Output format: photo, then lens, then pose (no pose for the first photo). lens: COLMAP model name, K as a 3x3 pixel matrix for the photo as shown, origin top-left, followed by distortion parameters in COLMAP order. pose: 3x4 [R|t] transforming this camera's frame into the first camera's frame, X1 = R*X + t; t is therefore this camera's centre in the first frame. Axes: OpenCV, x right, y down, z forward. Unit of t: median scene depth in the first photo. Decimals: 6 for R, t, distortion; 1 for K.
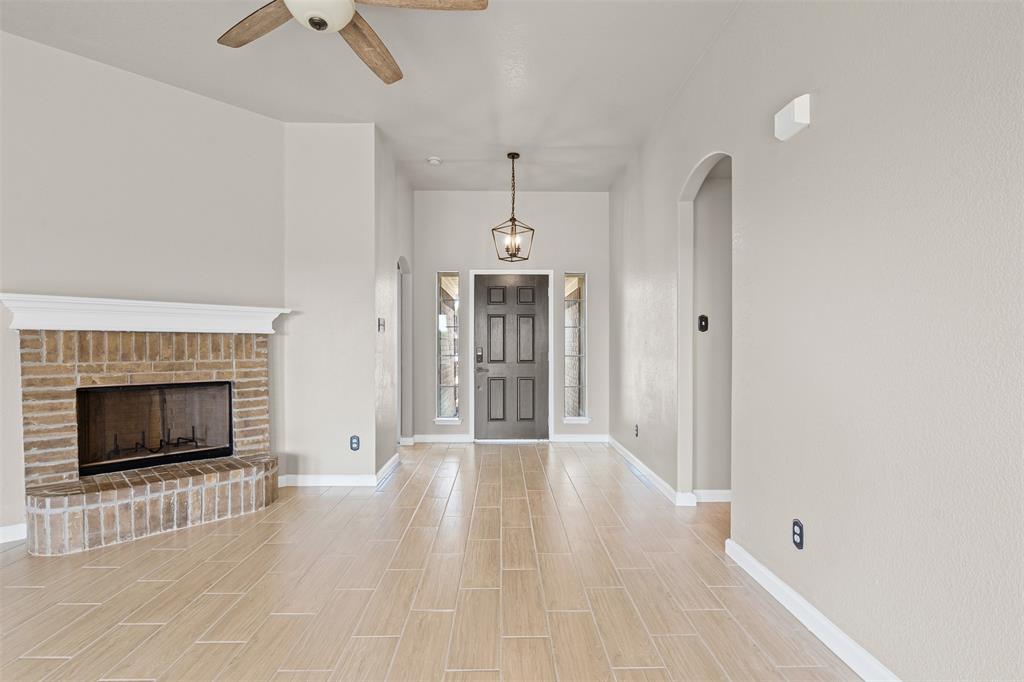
lens RADIAL K [[488.1, 0, 510.9], [0, 488.1, 348.4], [0, 0, 1]] dist [-0.002237, 0.000093]
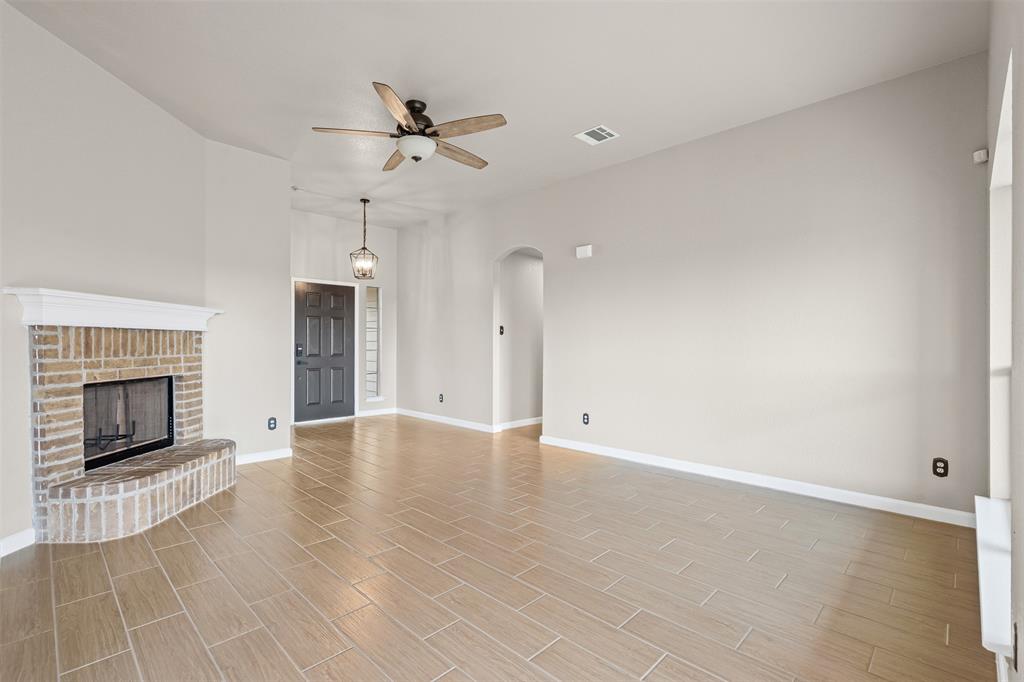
lens RADIAL K [[462.9, 0, 510.9], [0, 462.9, 341.4], [0, 0, 1]] dist [0.000479, 0.000332]
pose [[0.716367, 0.003646, 0.697715, -0.793229], [0.001226, 0.999978, -0.006483, 0.000398], [-0.697723, 0.005499, 0.716347, -0.254712]]
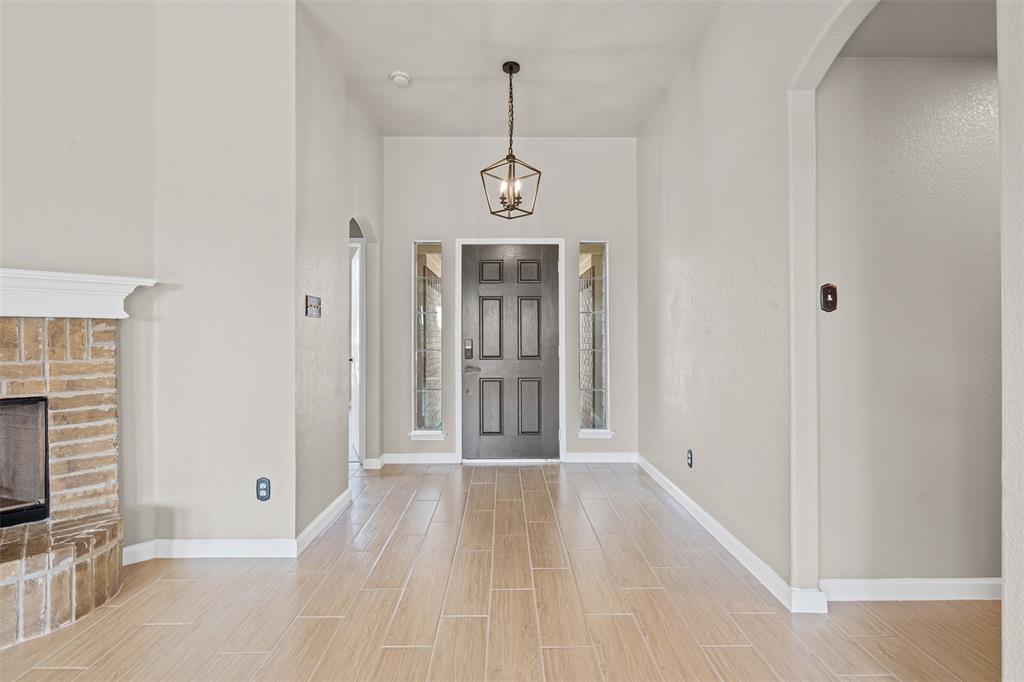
lens RADIAL K [[469.0, 0, 512.4], [0, 469.0, 333.7], [0, 0, 1]] dist [-0.002205, 0.000465]
pose [[0.999990, -0.002856, -0.003496, 0.011463], [0.002811, 0.999915, -0.012768, -0.002040], [0.003532, 0.012758, 0.999912, 0.438644]]
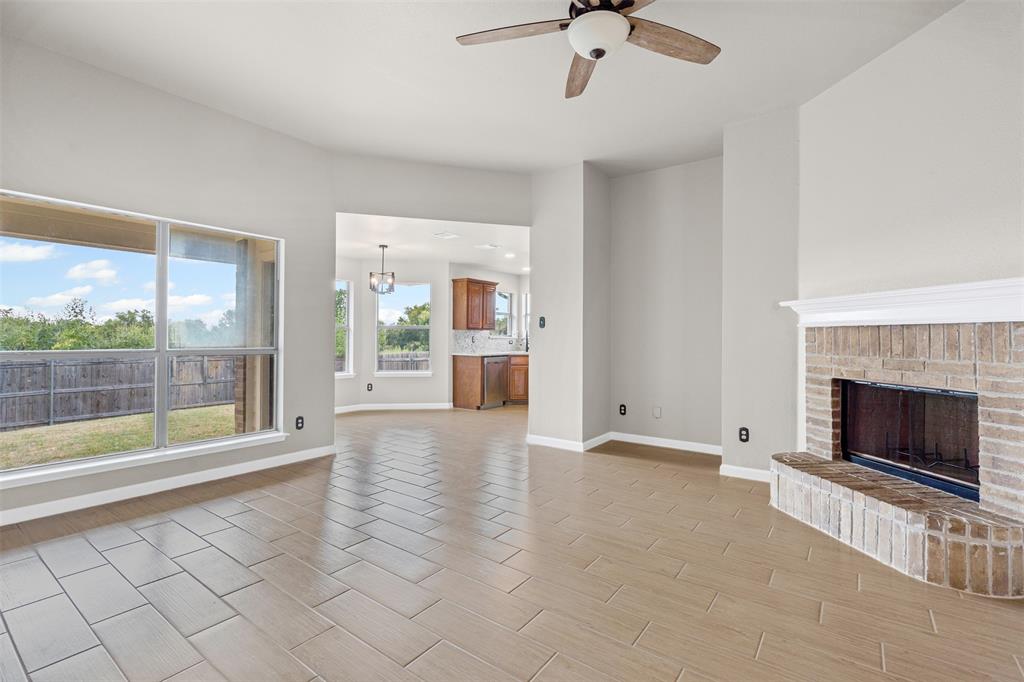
lens RADIAL K [[469.0, 0, 512.4], [0, 469.0, 333.7], [0, 0, 1]] dist [-0.002205, 0.000465]
pose [[-0.611524, -0.011137, -0.791148, 0.355813], [-0.011699, 0.999919, -0.005033, -0.005653], [0.791140, 0.006178, -0.611604, 0.922221]]
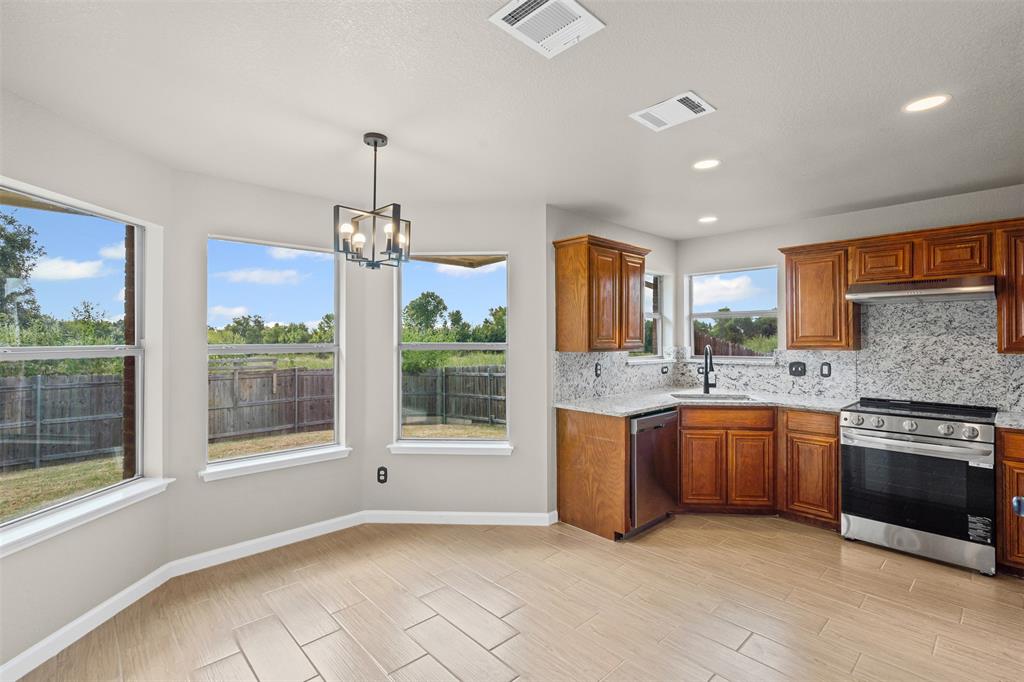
lens RADIAL K [[469.0, 0, 512.4], [0, 469.0, 333.7], [0, 0, 1]] dist [-0.002205, 0.000465]
pose [[-0.744546, -0.006294, -0.667541, -0.462884], [-0.004309, 0.999980, -0.004623, -0.065235], [0.667557, -0.000566, -0.744558, 0.052082]]
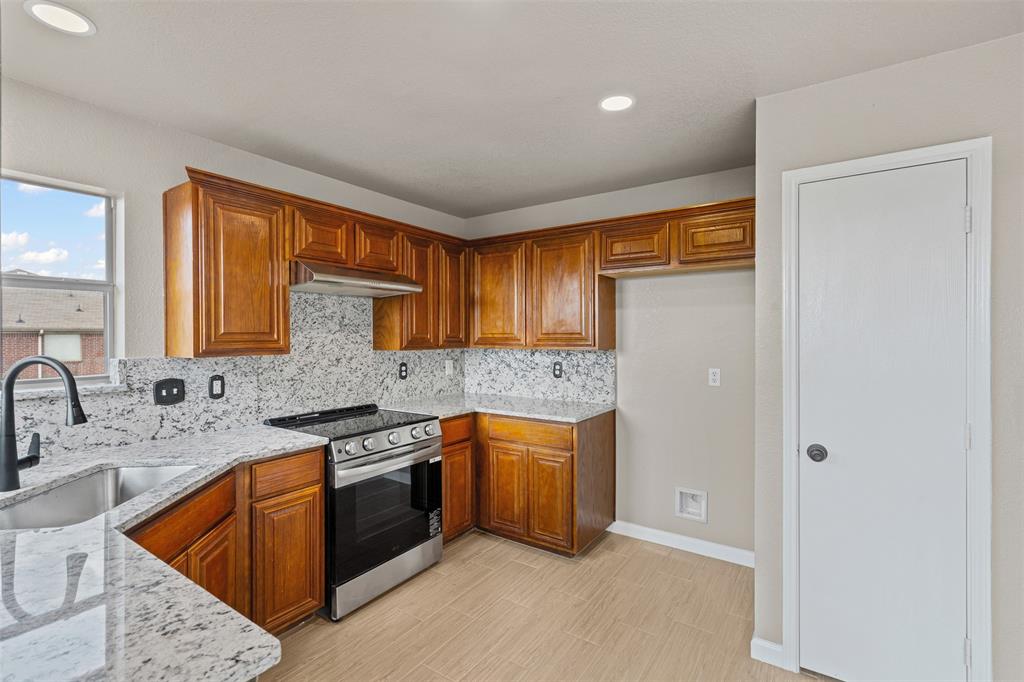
lens RADIAL K [[466.3, 0, 513.1], [0, 466.3, 338.4], [0, 0, 1]] dist [-0.003031, 0.000127]
pose [[0.816132, 0.001289, -0.577864, -0.988410], [-0.001596, 0.999999, -0.000024, -0.060722], [0.577863, 0.000942, 0.816133, -0.571843]]
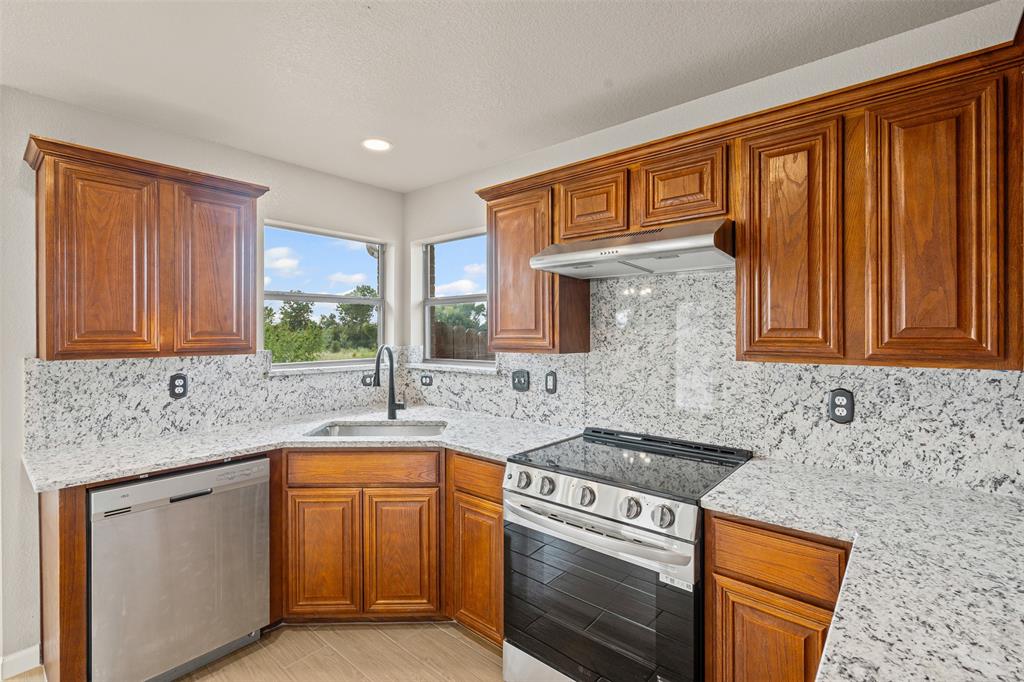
lens RADIAL K [[469.0, 0, 512.4], [0, 469.0, 333.7], [0, 0, 1]] dist [-0.002205, 0.000465]
pose [[-0.665966, 0.001337, -0.745981, -1.164820], [-0.004624, 0.999972, 0.005920, -0.066392], [0.745967, 0.007392, -0.665941, 0.151393]]
